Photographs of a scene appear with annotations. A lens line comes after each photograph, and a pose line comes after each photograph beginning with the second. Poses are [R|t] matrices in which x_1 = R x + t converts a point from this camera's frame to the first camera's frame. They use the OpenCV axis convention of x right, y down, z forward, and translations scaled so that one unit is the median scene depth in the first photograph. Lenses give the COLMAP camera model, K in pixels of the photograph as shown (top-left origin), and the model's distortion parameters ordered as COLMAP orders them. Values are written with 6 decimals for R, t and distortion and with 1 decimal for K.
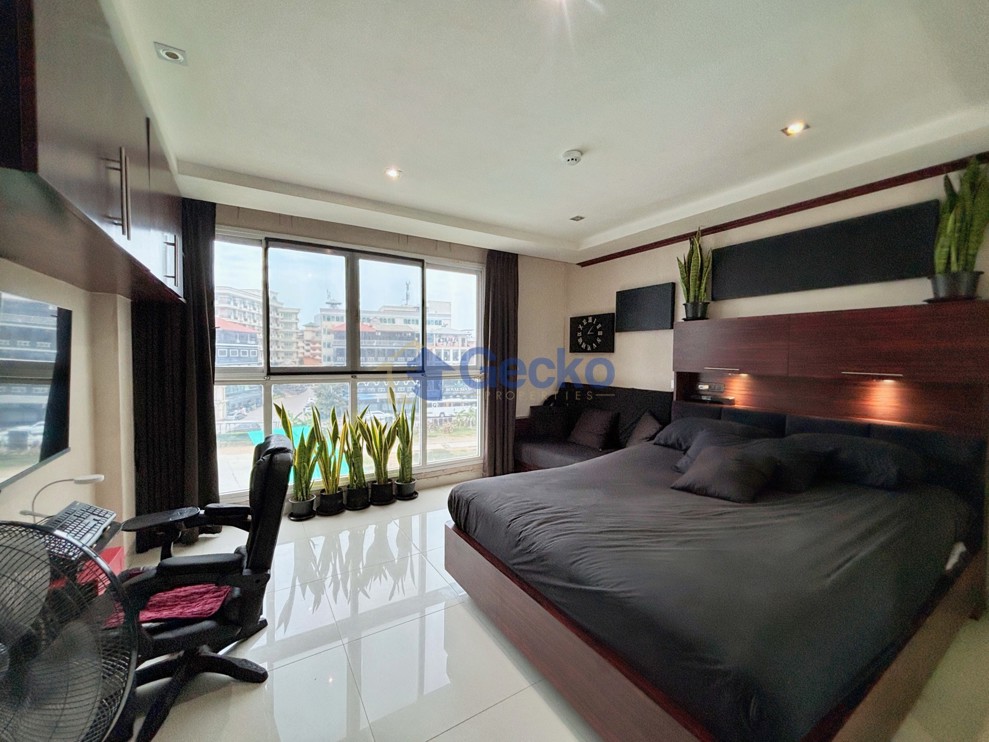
lens RADIAL K [[402.6, 0, 492.2], [0, 402.6, 367.0], [0, 0, 1]] dist [0.003302, -0.000809]
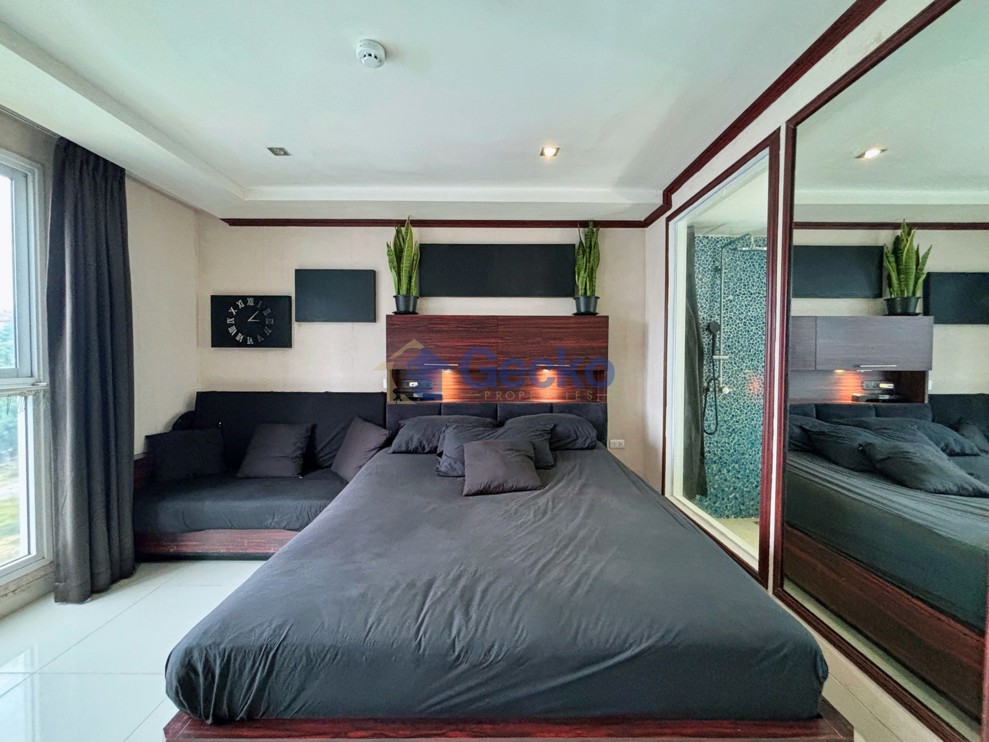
lens RADIAL K [[402.6, 0, 493.4], [0, 402.6, 370.7], [0, 0, 1]] dist [0.003302, -0.000809]
pose [[0.517759, -0.029697, 0.855011, -0.205401], [0.023542, 0.999513, 0.020459, 0.001864], [-0.855202, 0.009536, 0.518207, 0.340381]]
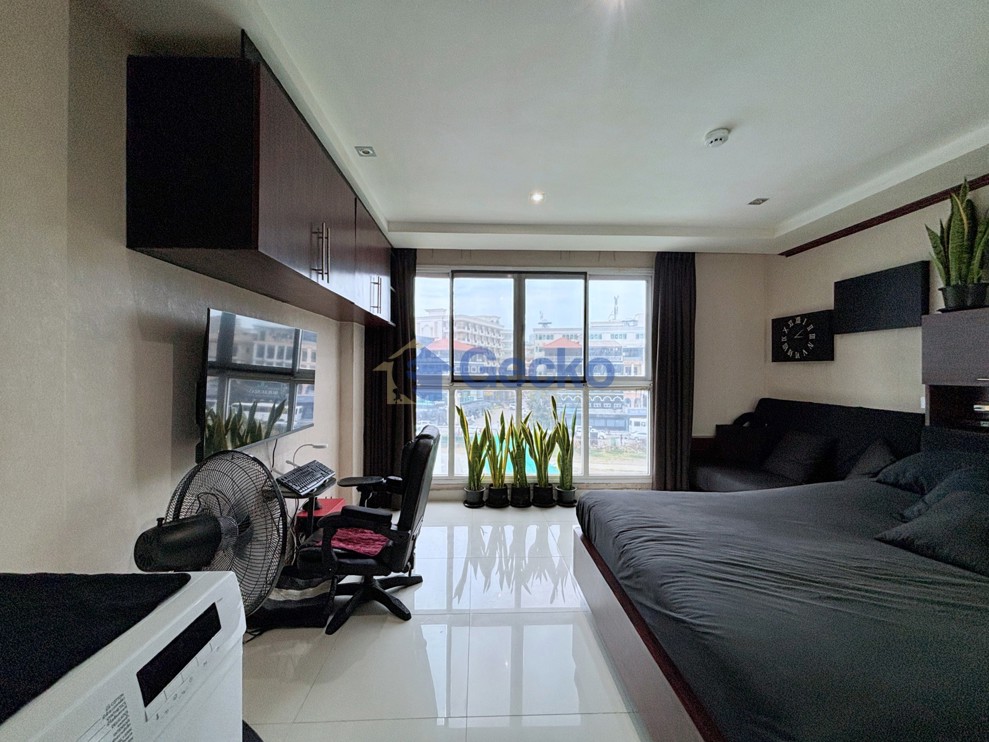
lens RADIAL K [[402.6, 0, 491.5], [0, 402.6, 365.7], [0, 0, 1]] dist [0.003302, -0.000809]
pose [[0.870431, -0.007880, -0.492227, 0.141675], [-0.013241, 0.999135, -0.039408, 0.016862], [0.492112, 0.040820, 0.869575, 0.003181]]
